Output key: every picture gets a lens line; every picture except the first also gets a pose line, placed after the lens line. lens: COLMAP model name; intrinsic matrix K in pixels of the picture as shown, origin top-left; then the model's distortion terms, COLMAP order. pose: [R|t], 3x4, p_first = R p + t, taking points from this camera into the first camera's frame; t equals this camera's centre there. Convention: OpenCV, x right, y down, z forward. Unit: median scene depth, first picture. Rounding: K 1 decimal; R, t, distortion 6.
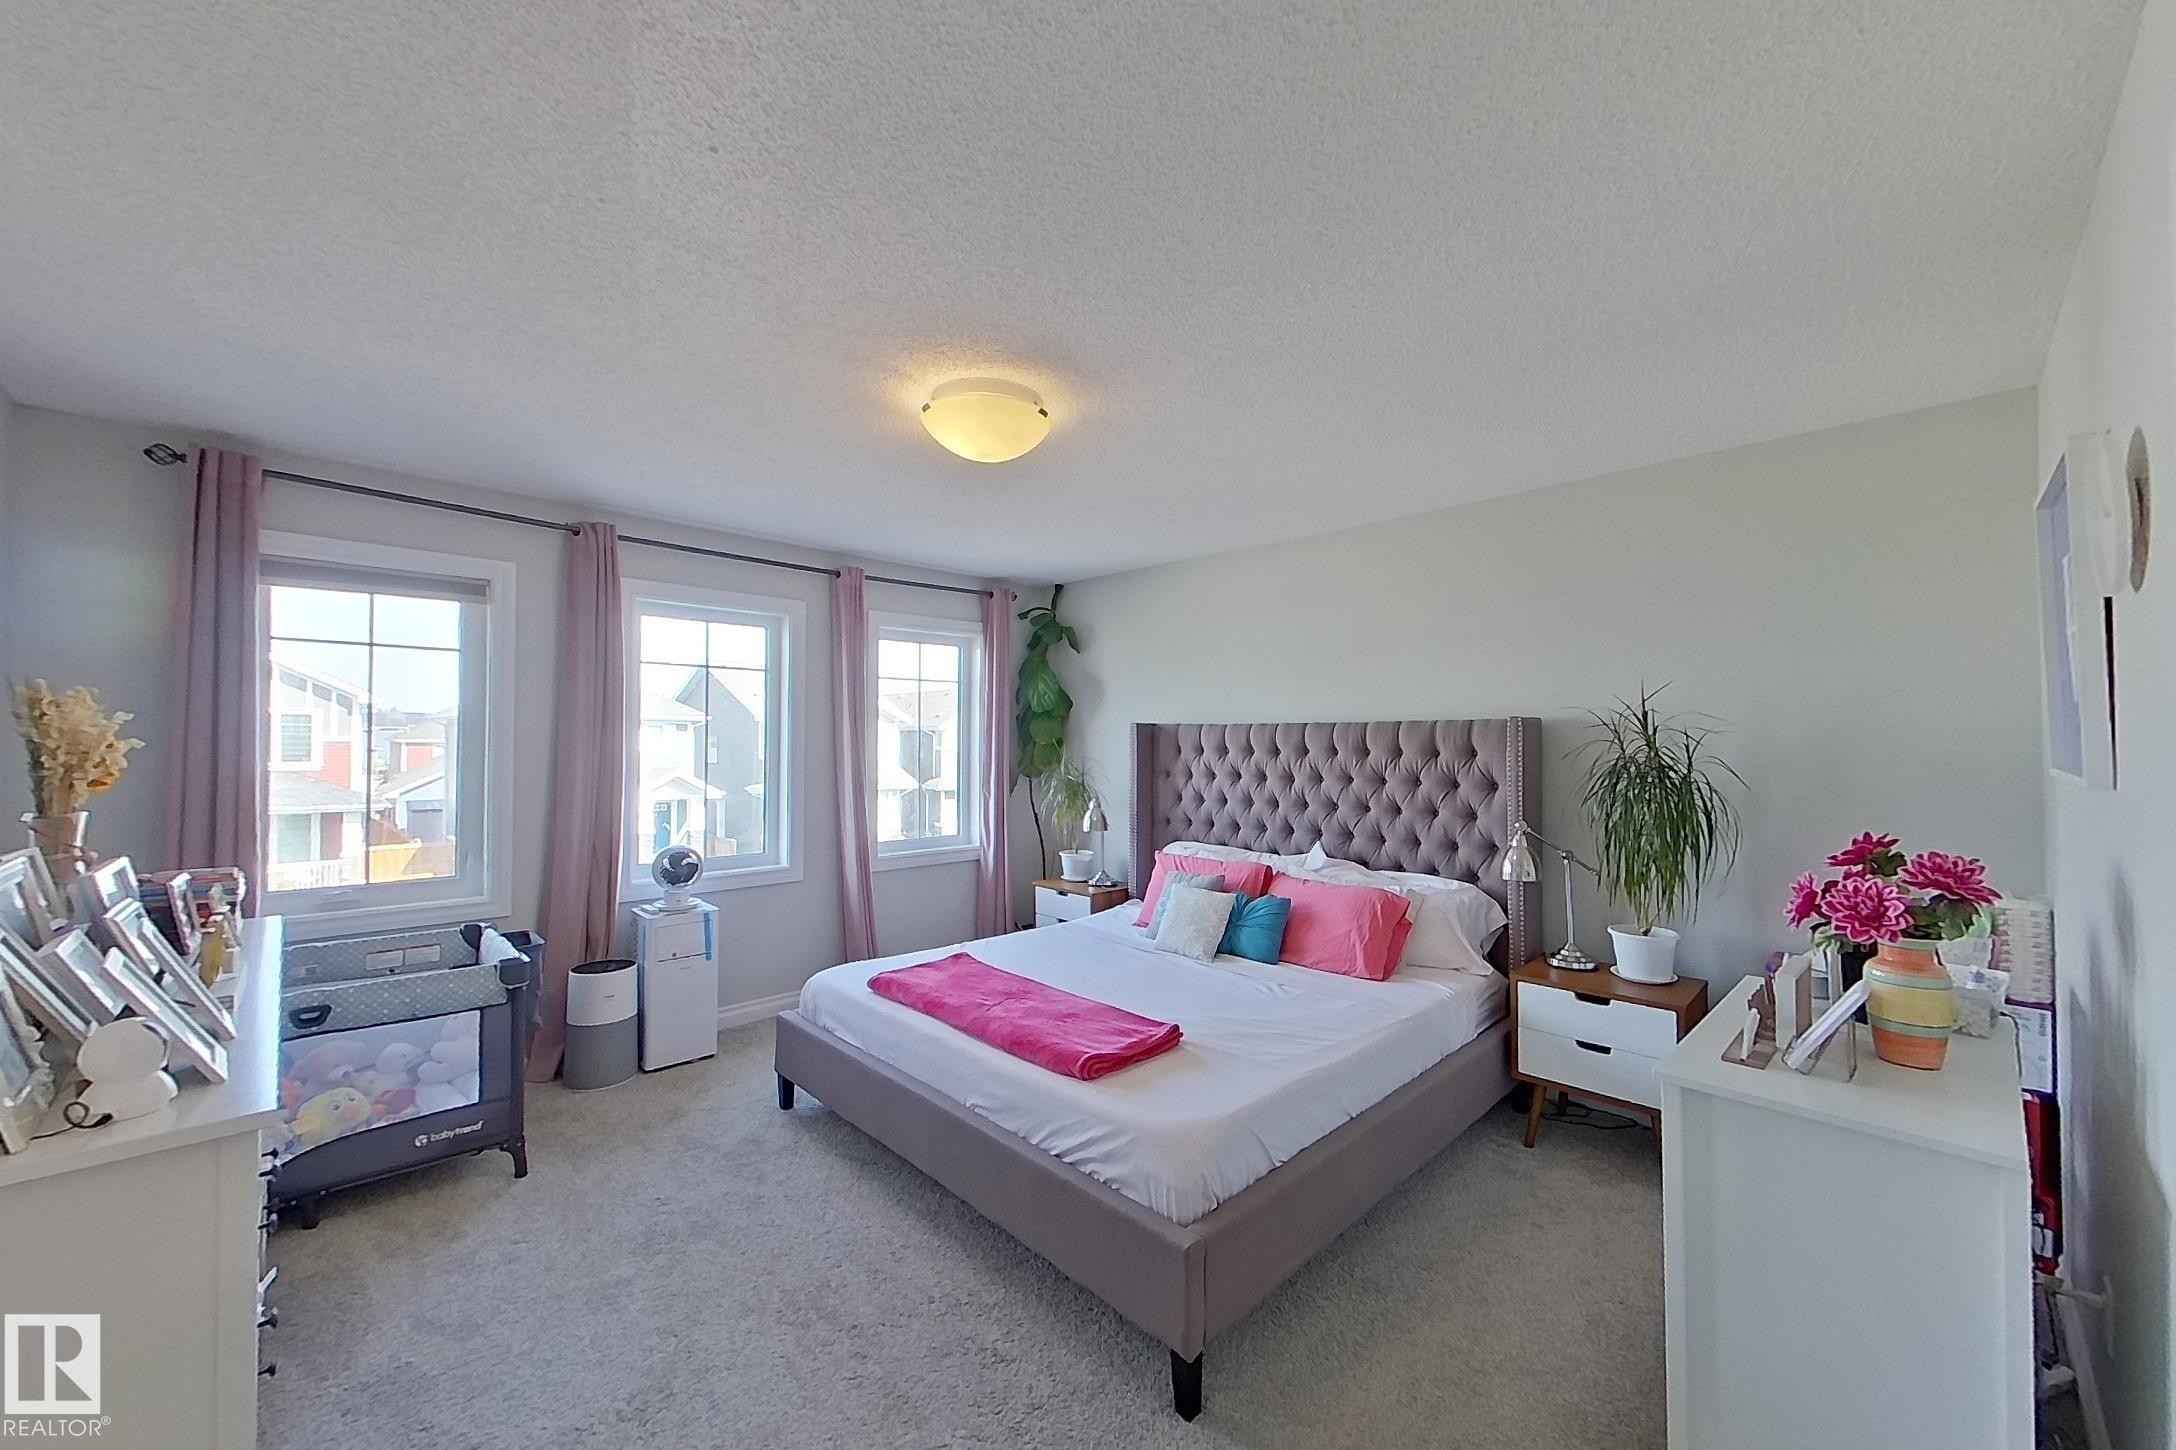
lens RADIAL K [[813.3, 0, 1093.5], [0, 813.3, 731.2], [0, 0, 1]] dist [-0.006111, -0.000076]
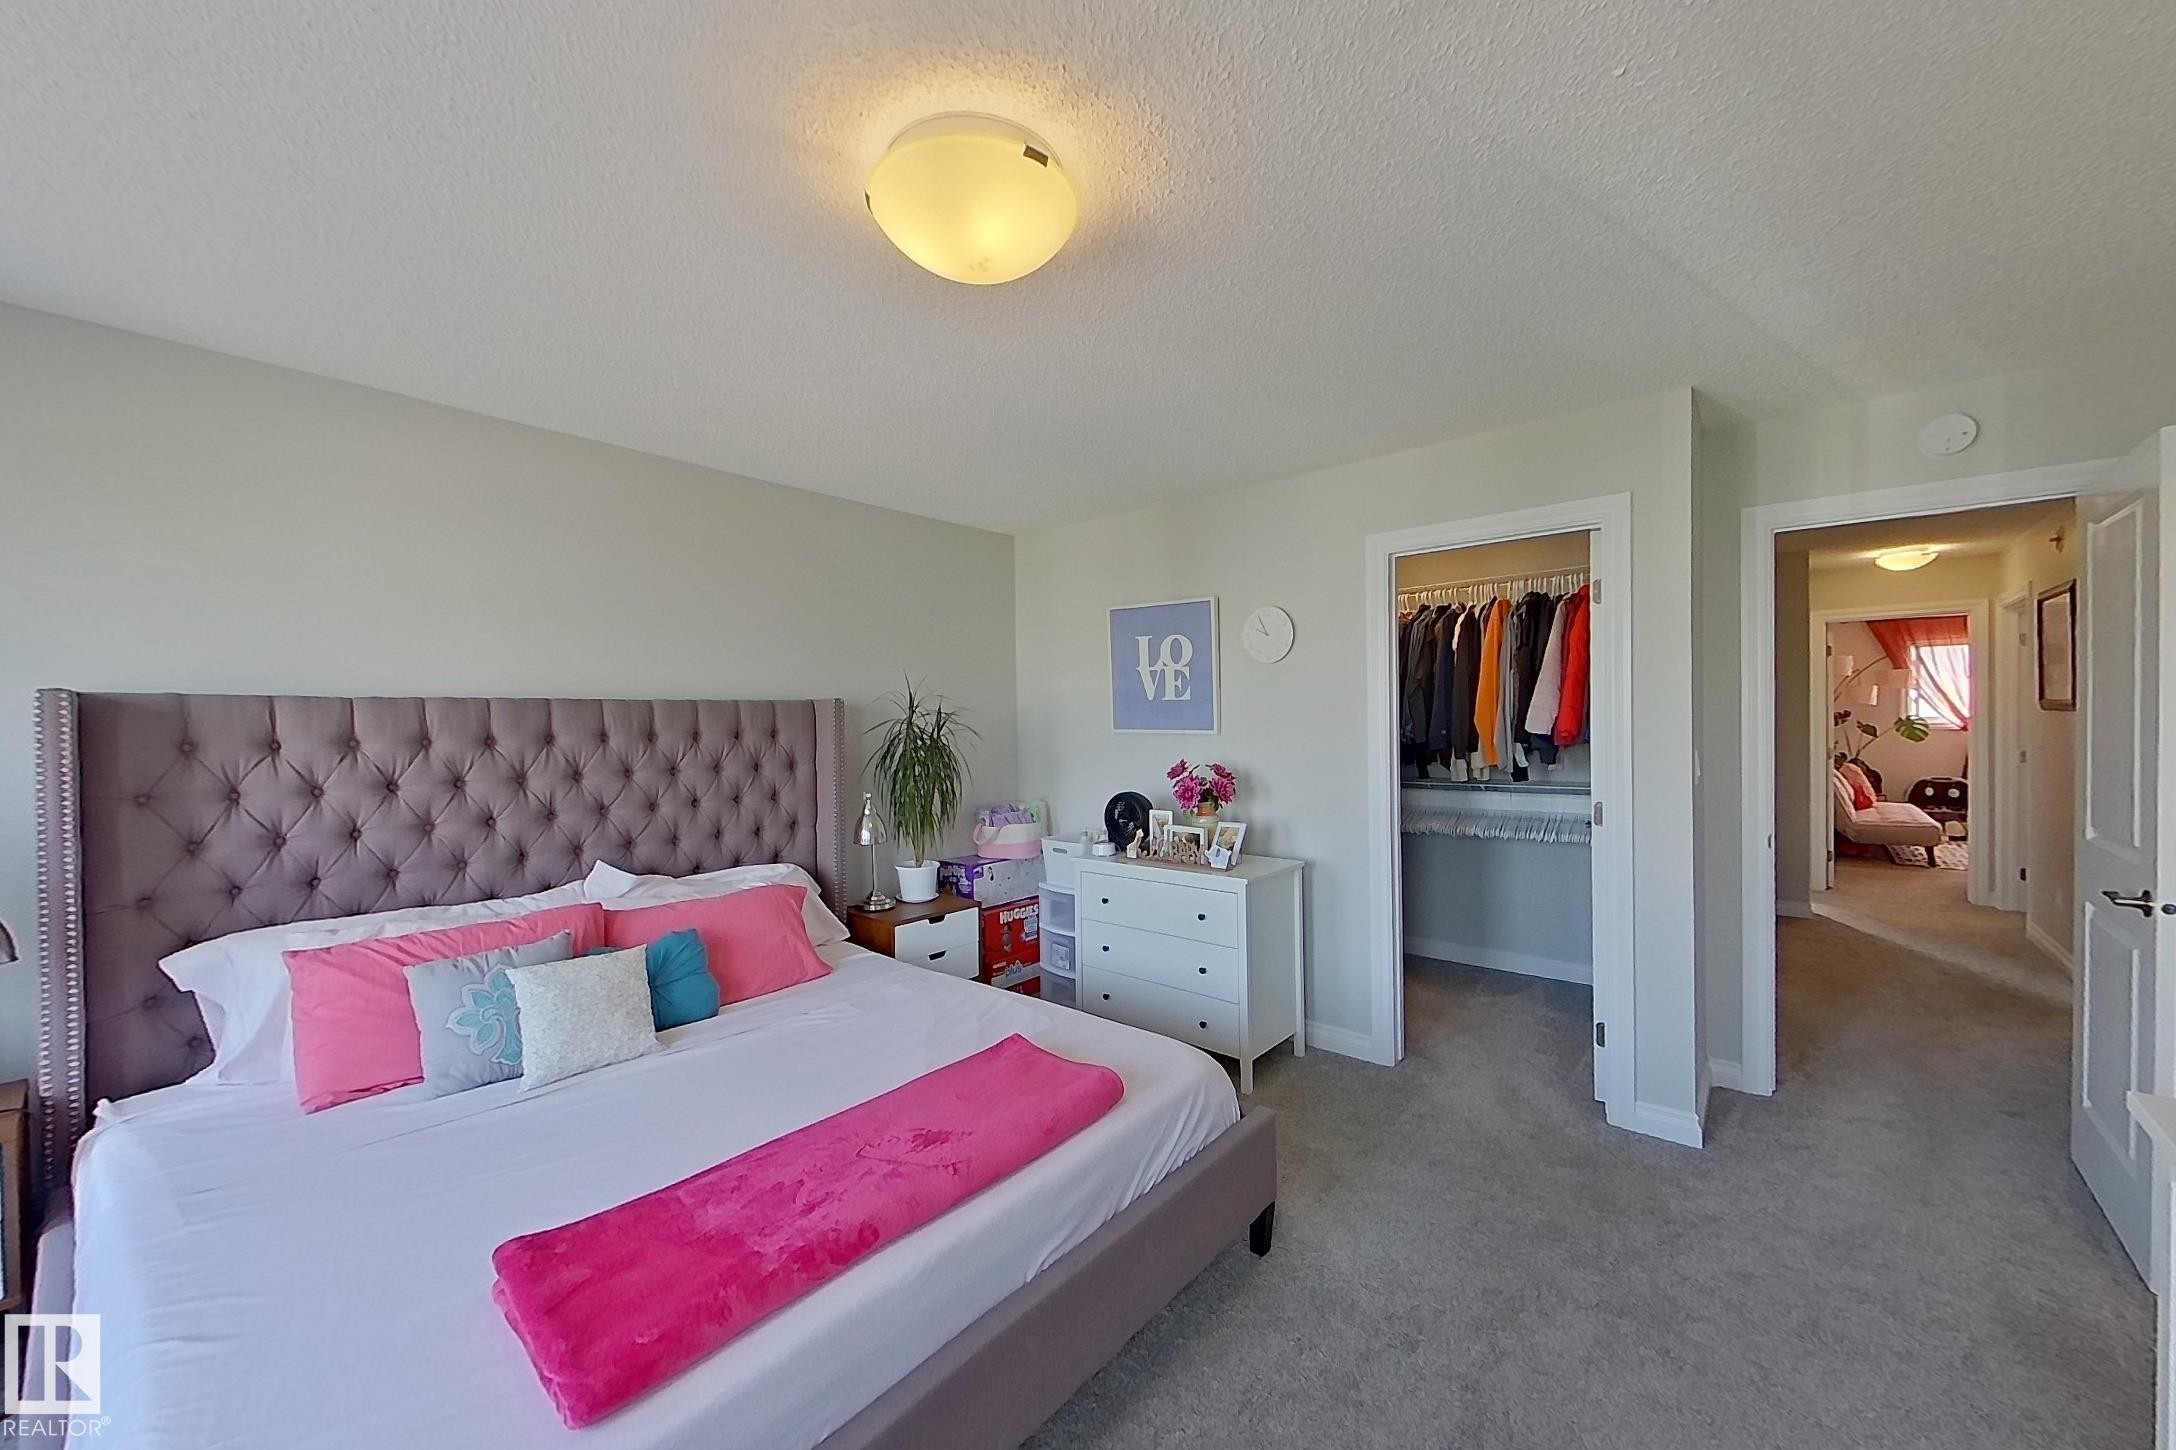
lens RADIAL K [[813.3, 0, 1095.5], [0, 813.3, 709.0], [0, 0, 1]] dist [-0.006111, -0.000076]
pose [[-0.095375, 0.015752, 0.995317, -0.521087], [0.002585, 0.999875, -0.015576, 0.012179], [-0.995438, 0.001087, -0.095404, 0.650655]]
